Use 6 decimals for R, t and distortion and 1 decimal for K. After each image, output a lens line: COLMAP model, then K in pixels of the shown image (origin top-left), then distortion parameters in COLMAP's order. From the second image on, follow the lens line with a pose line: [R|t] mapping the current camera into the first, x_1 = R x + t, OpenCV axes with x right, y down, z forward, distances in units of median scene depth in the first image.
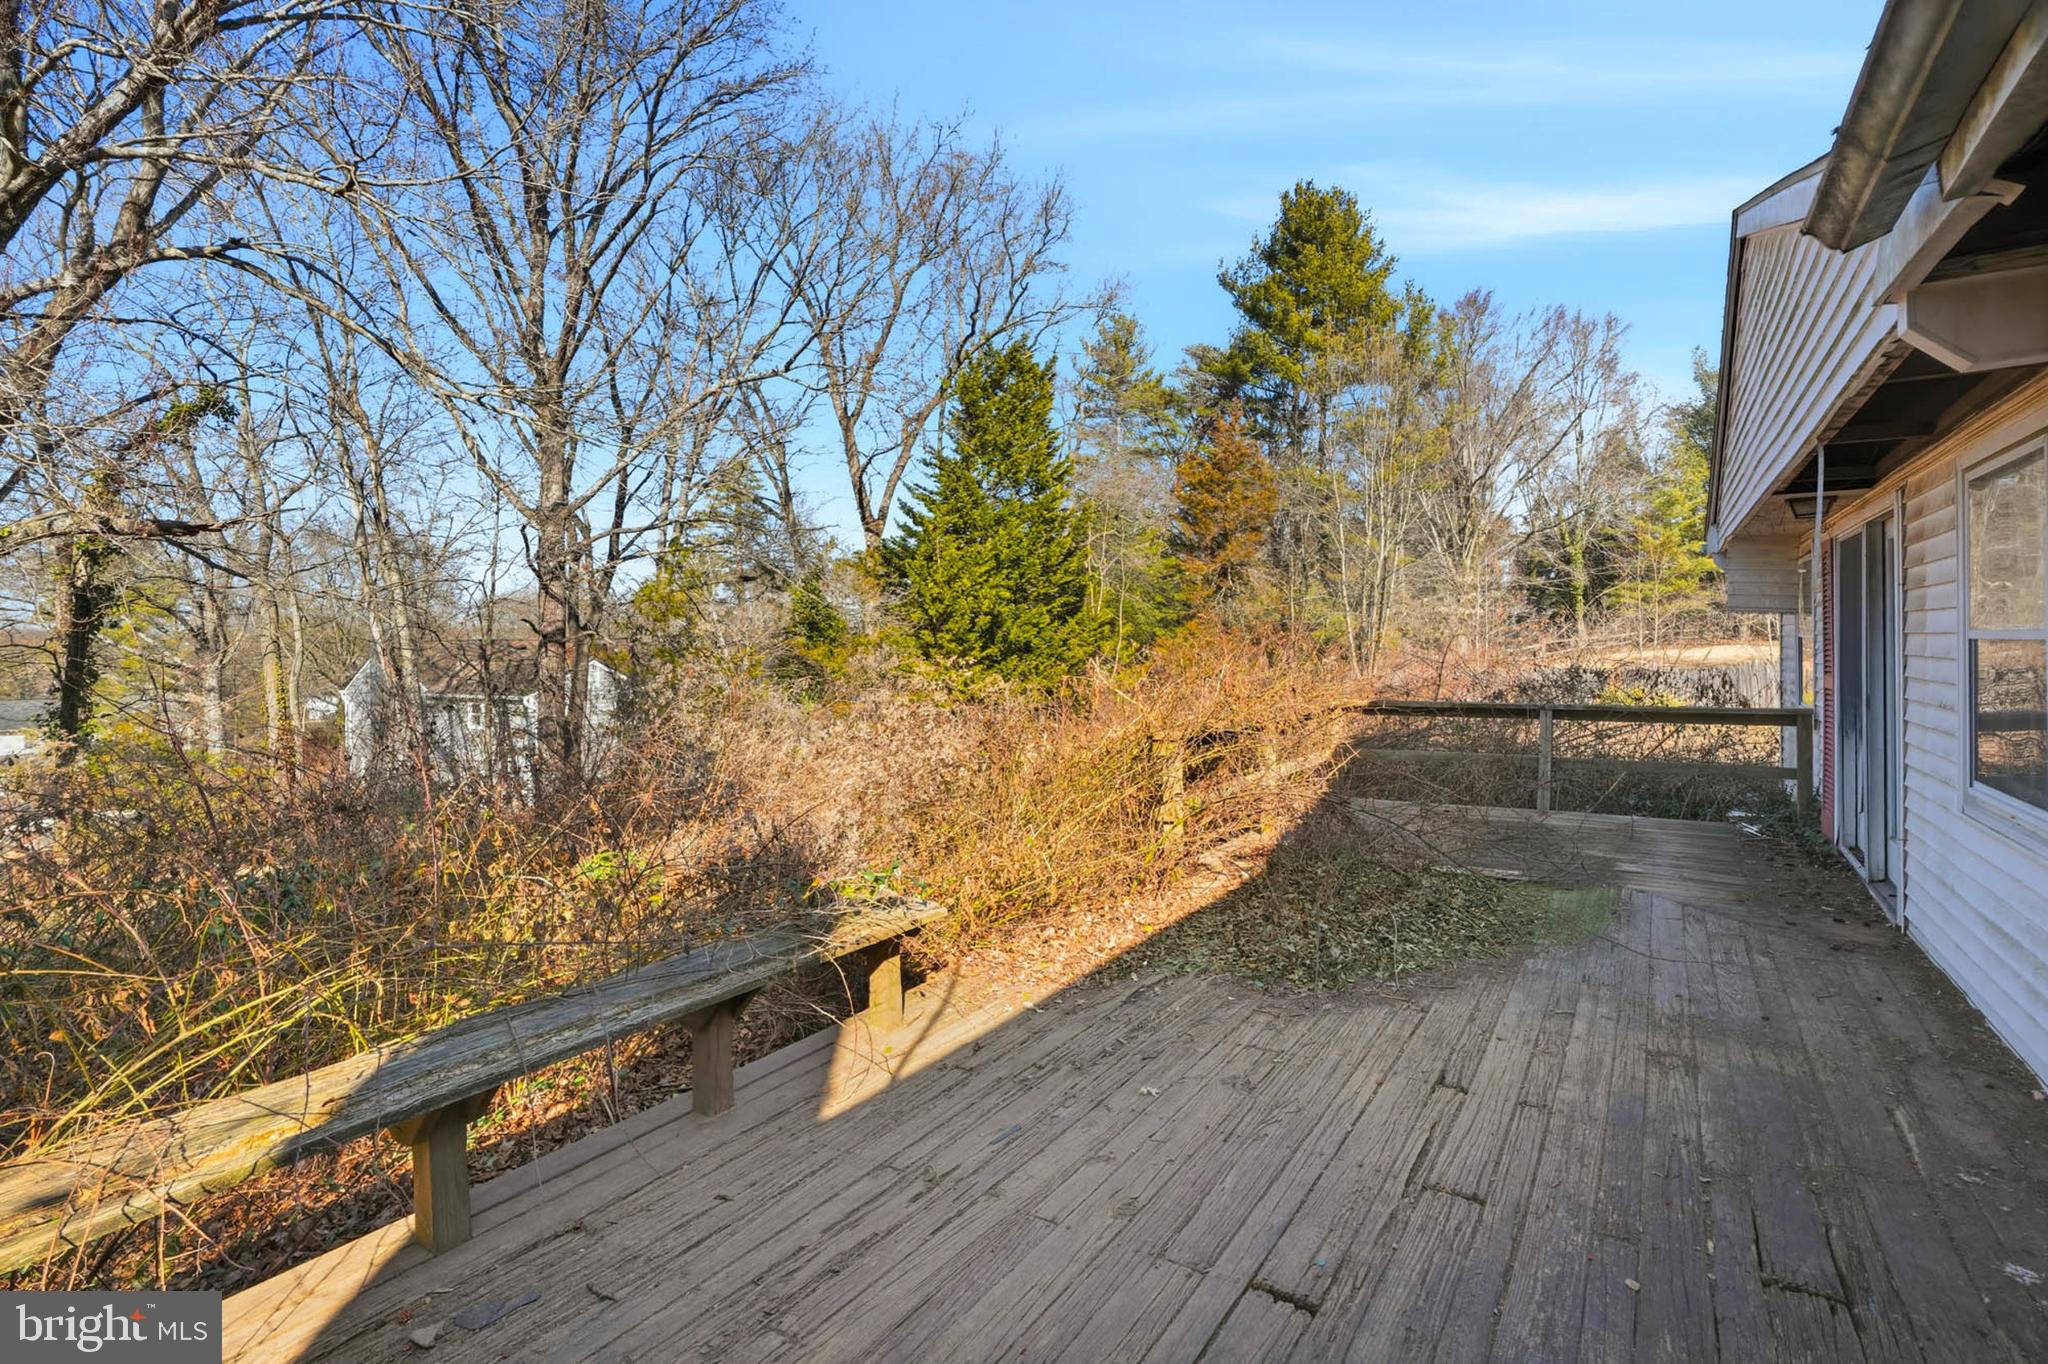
lens RADIAL K [[962.5, 0, 1014.5], [0, 962.5, 673.7], [0, 0, 1]] dist [-0.002721, -0.000354]
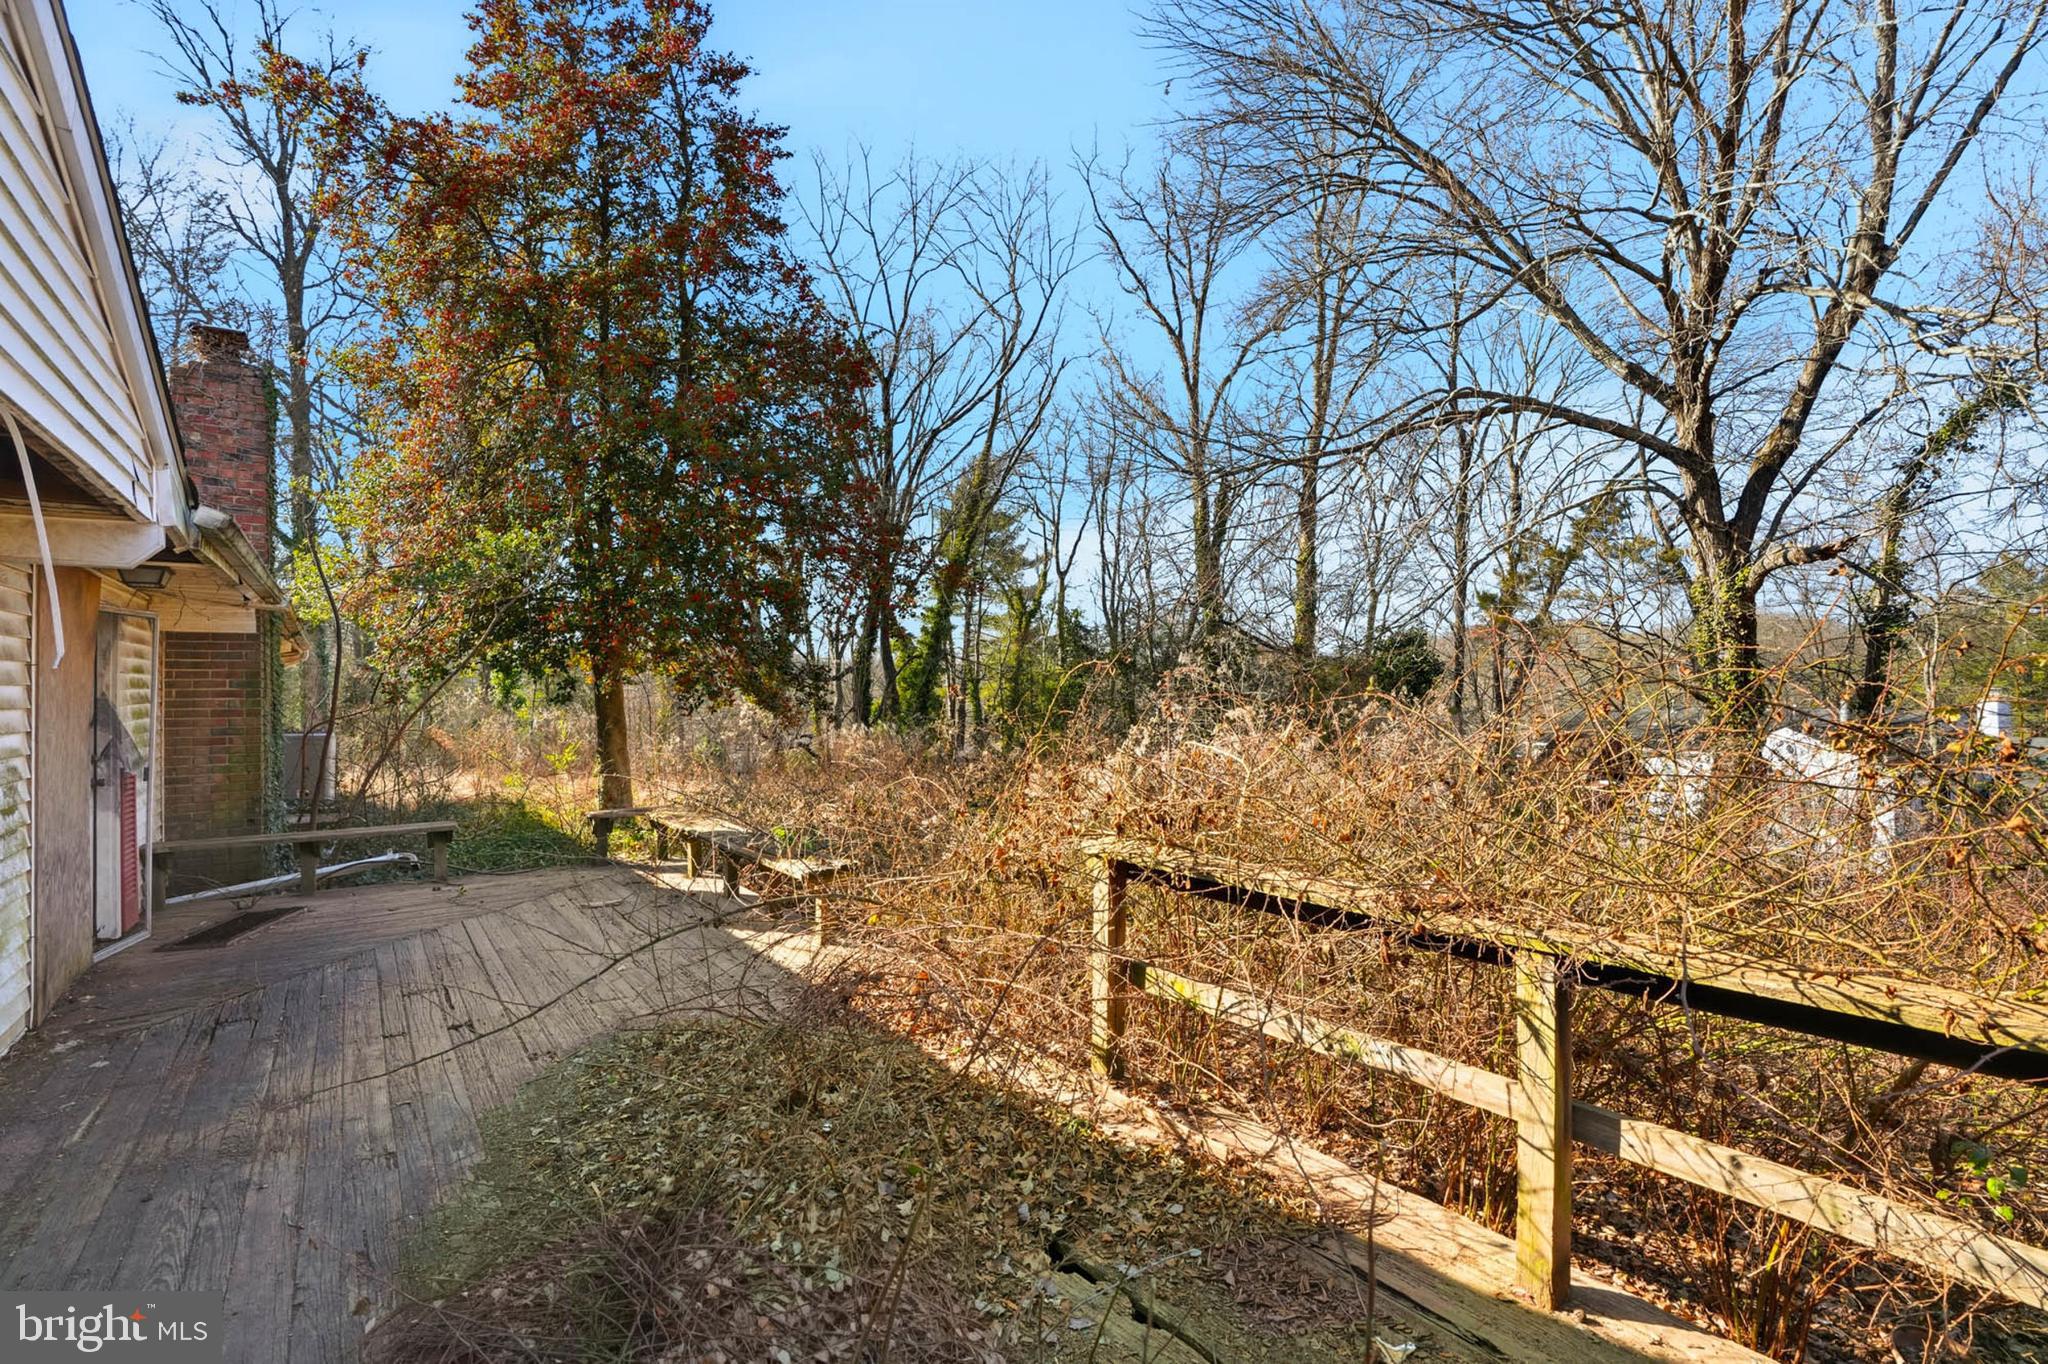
lens RADIAL K [[962.5, 0, 1014.1], [0, 962.5, 687.2], [0, 0, 1]] dist [-0.002721, -0.000354]
pose [[-0.363526, 0.005943, -0.931565, 1.369539], [-0.003307, 0.999965, 0.007670, -0.066793], [0.931578, 0.005869, -0.363494, 2.118647]]
